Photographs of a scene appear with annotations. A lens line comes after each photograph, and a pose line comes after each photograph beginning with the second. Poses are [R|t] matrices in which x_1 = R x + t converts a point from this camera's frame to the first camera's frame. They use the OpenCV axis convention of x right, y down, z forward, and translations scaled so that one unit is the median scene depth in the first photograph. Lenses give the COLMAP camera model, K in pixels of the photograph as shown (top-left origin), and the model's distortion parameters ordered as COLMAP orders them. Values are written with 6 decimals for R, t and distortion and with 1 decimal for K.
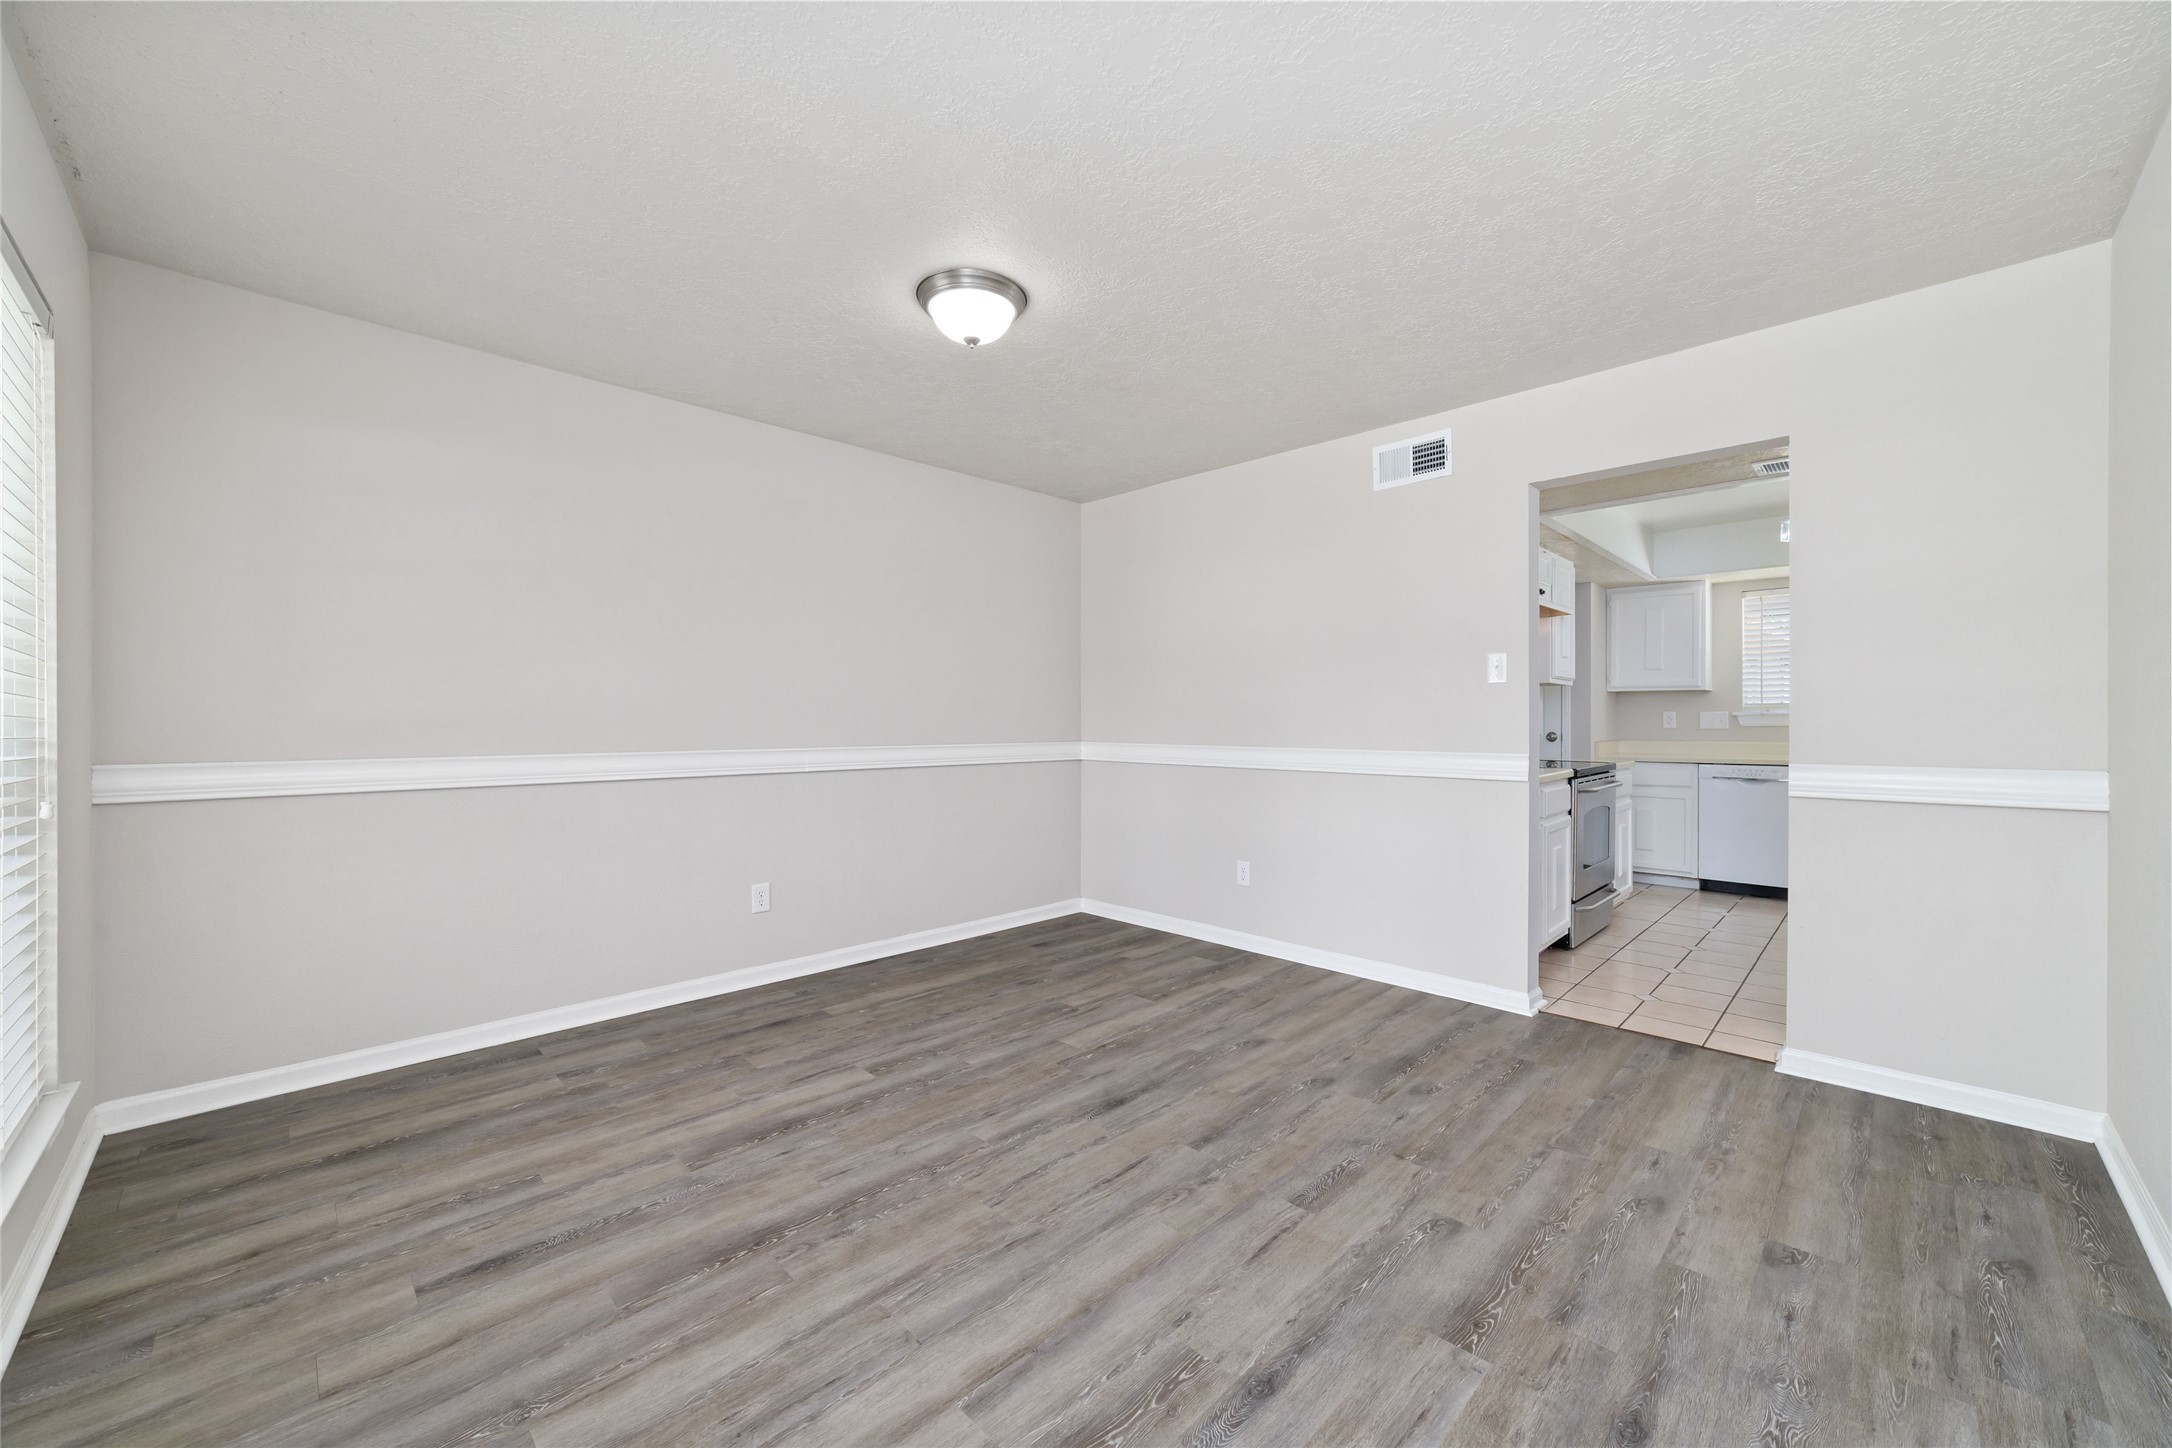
lens RADIAL K [[827.9, 0, 1091.1], [0, 827.9, 719.8], [0, 0, 1]] dist [-0.009808, -0.000033]
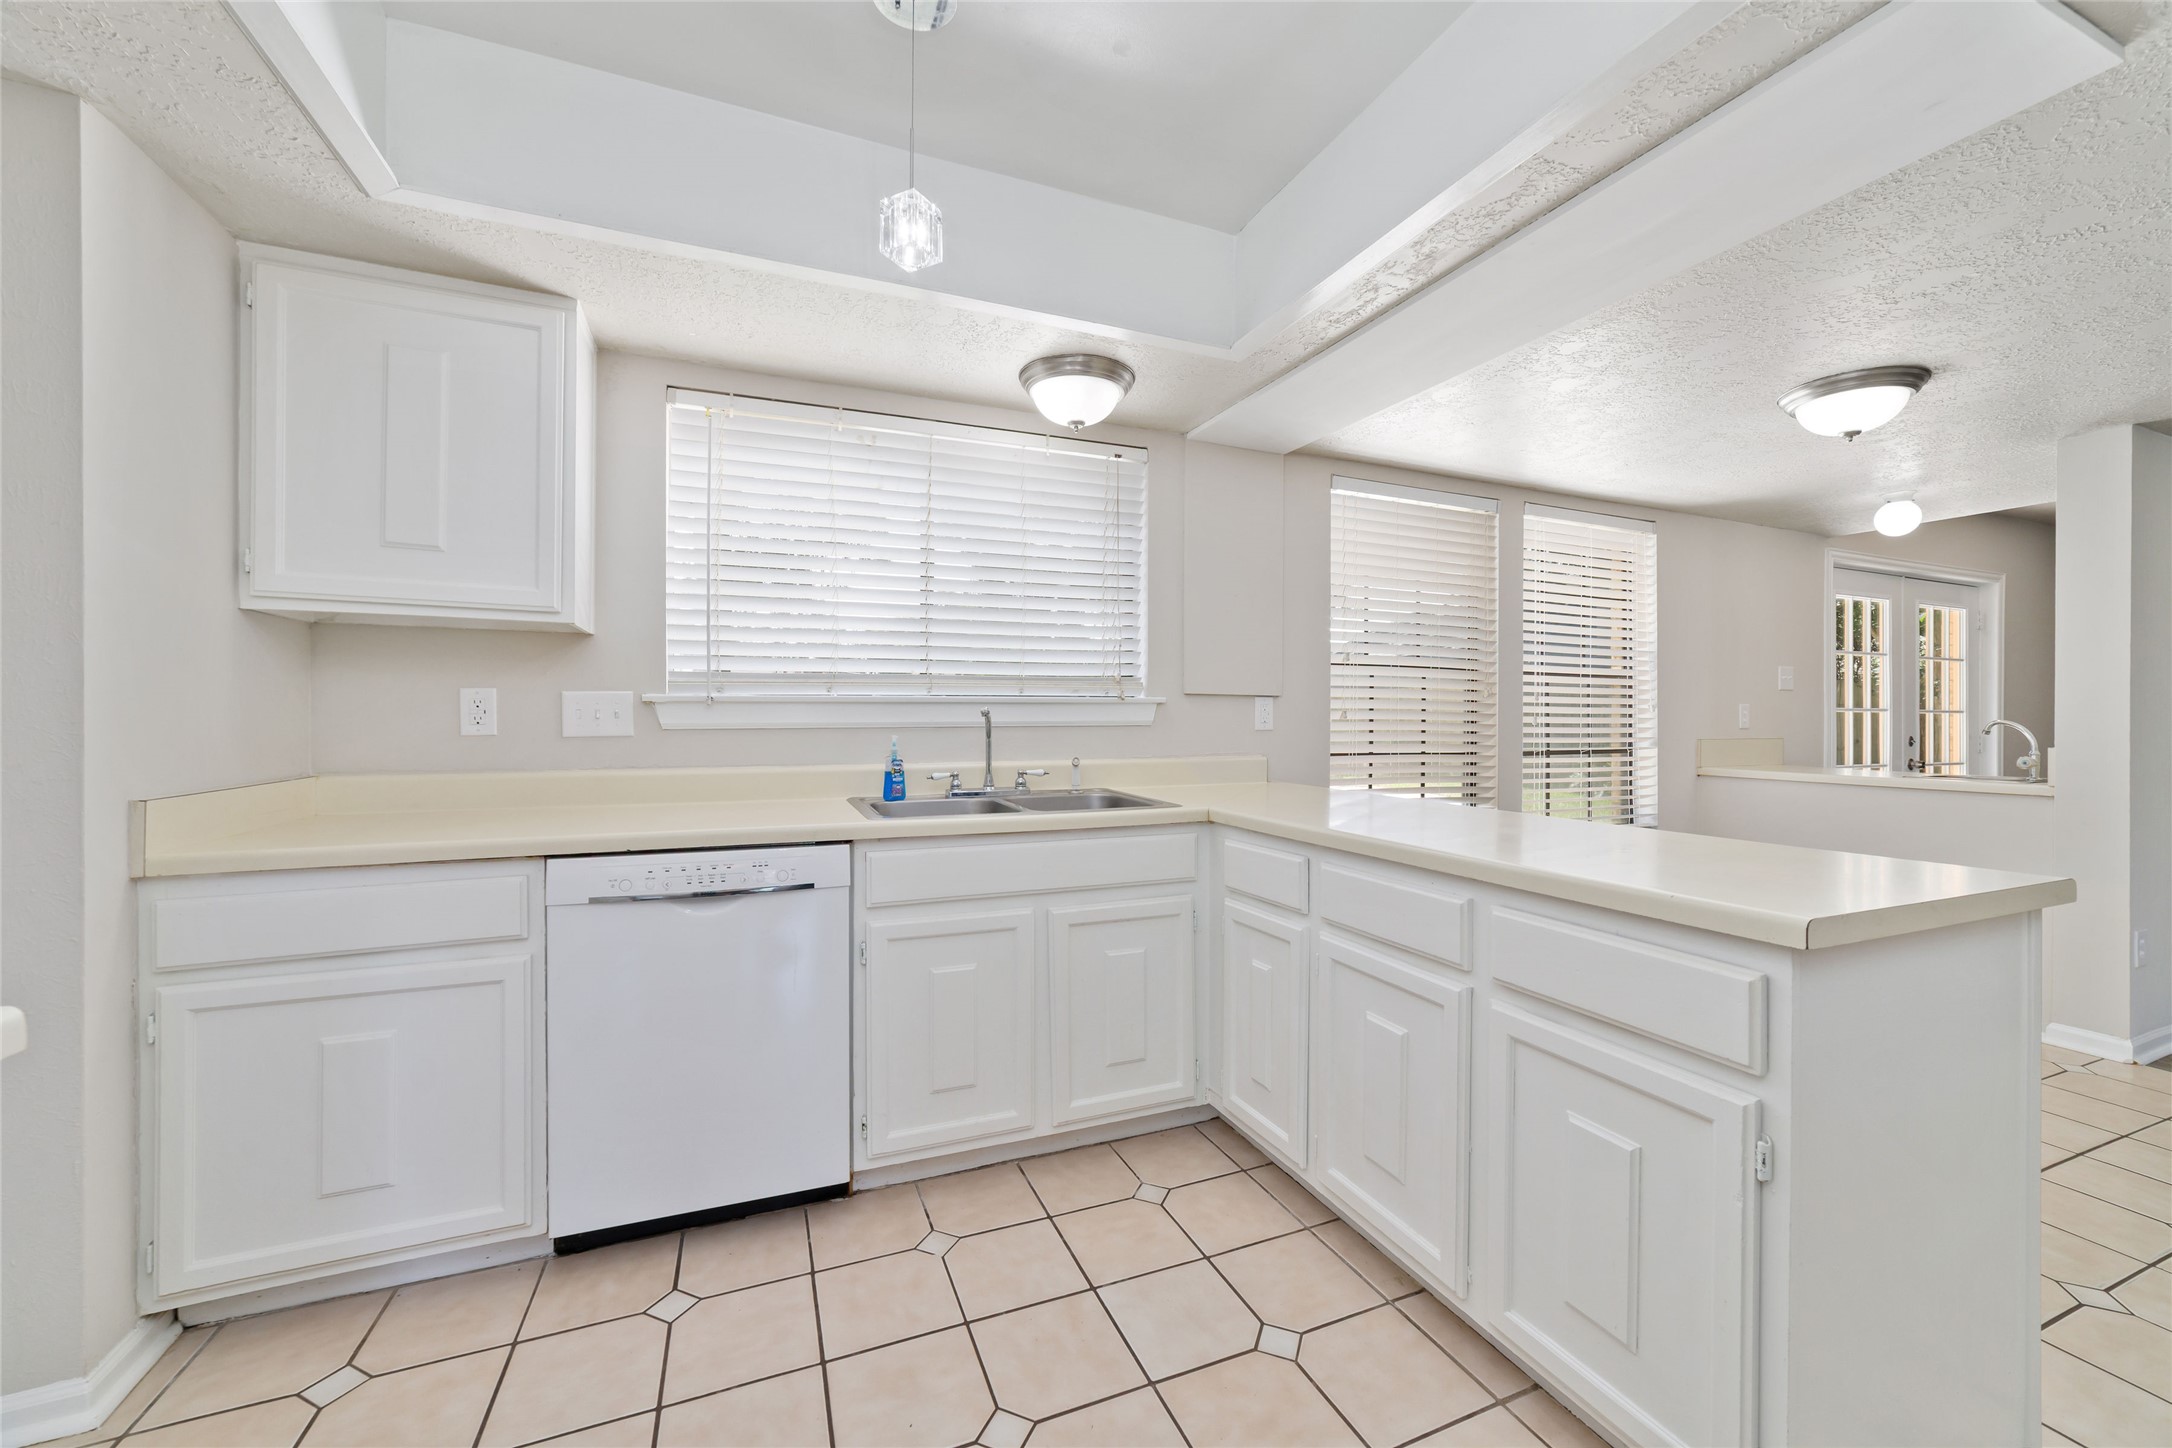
lens RADIAL K [[827.9, 0, 1091.1], [0, 827.9, 719.8], [0, 0, 1]] dist [-0.009808, -0.000033]
pose [[0.385010, -0.000692, 0.922912, 0.513196], [-0.001159, 0.999999, 0.001233, 0.003004], [-0.922912, -0.001544, 0.385009, 0.671132]]
